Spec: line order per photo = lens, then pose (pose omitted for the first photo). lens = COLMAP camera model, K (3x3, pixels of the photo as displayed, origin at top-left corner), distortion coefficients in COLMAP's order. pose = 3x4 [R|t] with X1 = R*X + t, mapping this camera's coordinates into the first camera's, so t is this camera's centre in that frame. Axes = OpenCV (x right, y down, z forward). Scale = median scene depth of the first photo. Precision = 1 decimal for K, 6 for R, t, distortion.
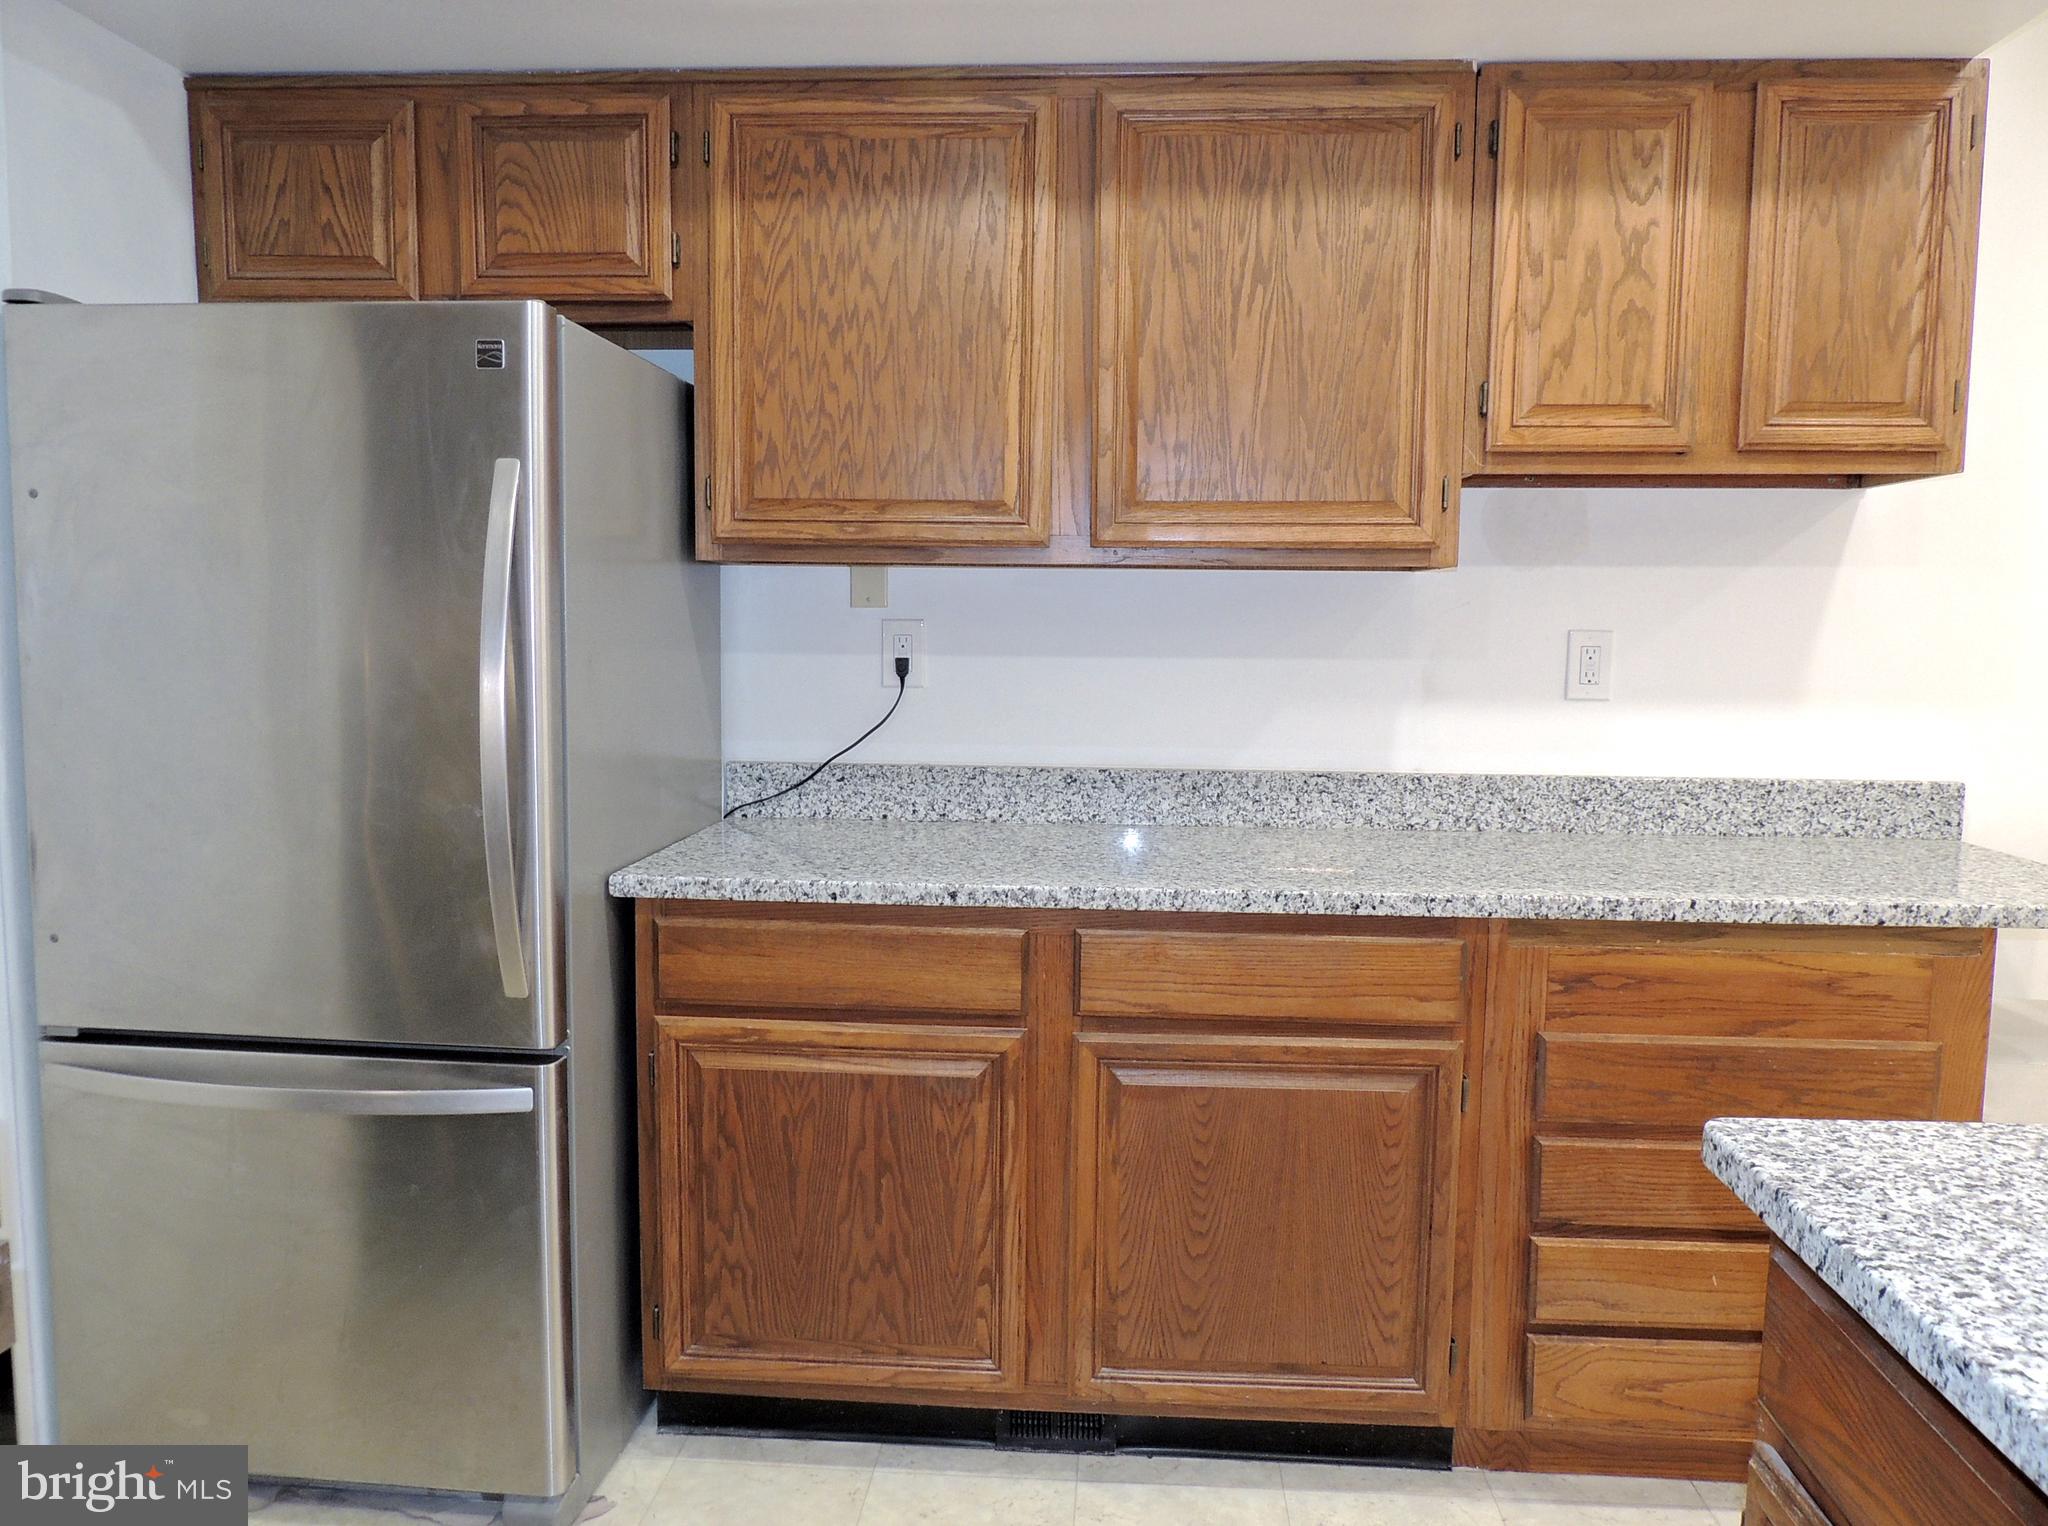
lens RADIAL K [[1459.0, 0, 1020.0], [0, 1459.0, 769.4], [0, 0, 1]] dist [-0.015568, 0.000058]
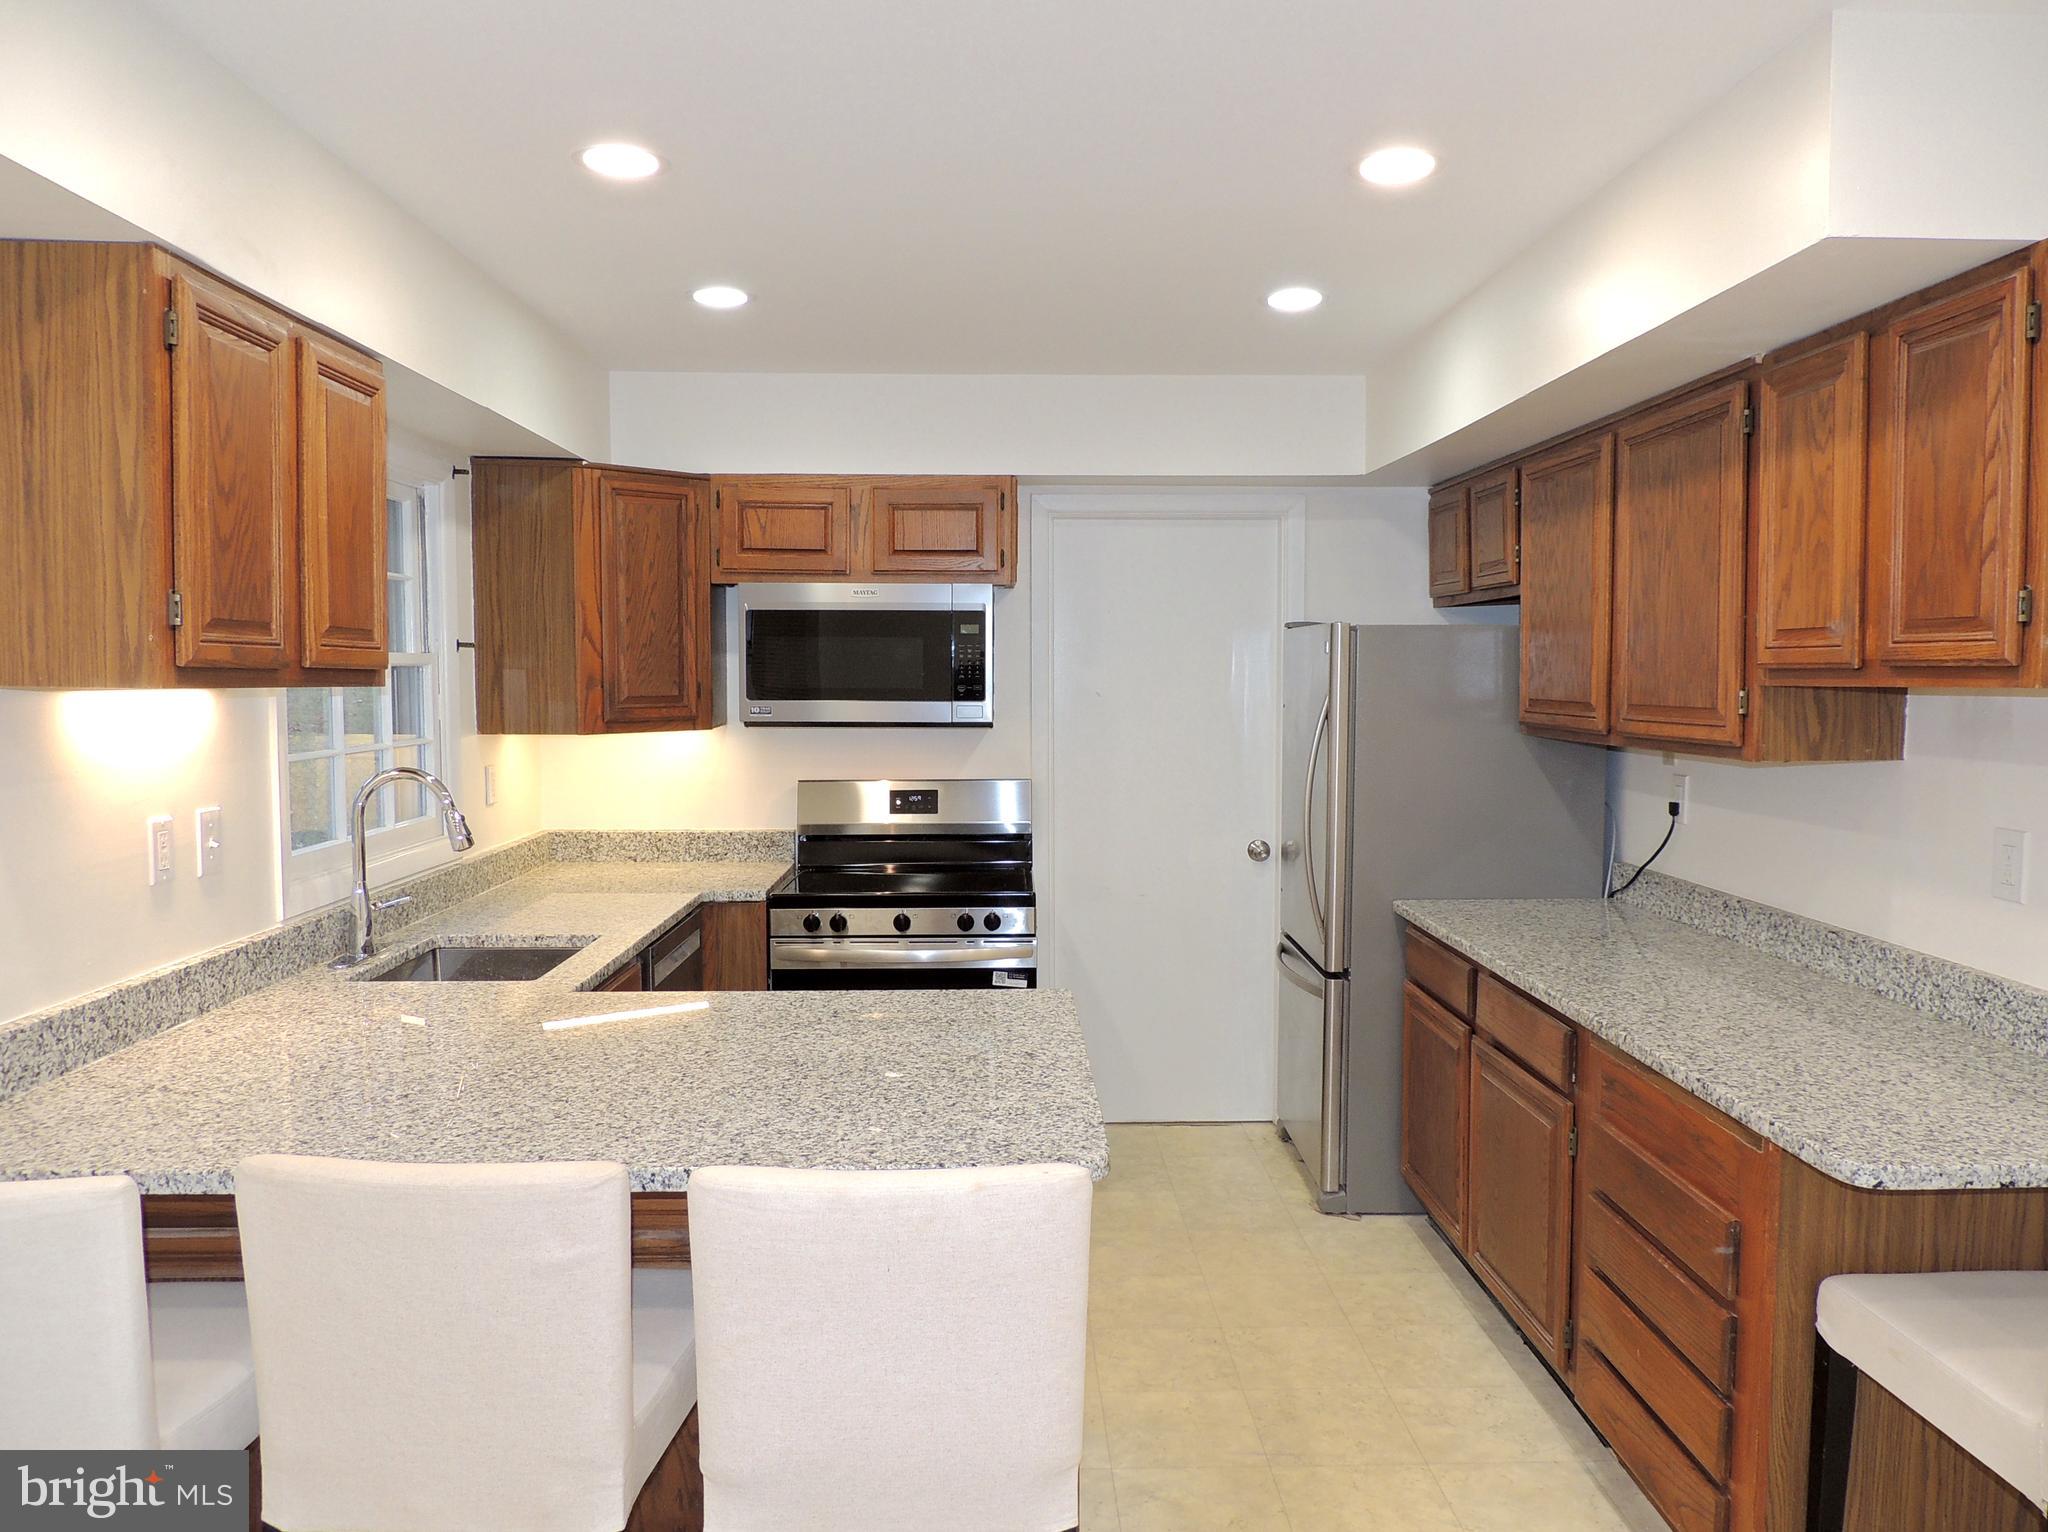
lens RADIAL K [[1465.3, 0, 1029.9], [0, 1465.3, 766.8], [0, 0, 1]] dist [-0.005588, 0.007203]
pose [[0.093906, 0.055365, -0.994040, 1.300500], [-0.092154, 0.994649, 0.046693, -0.122029], [0.991307, 0.087220, 0.098505, 0.253925]]
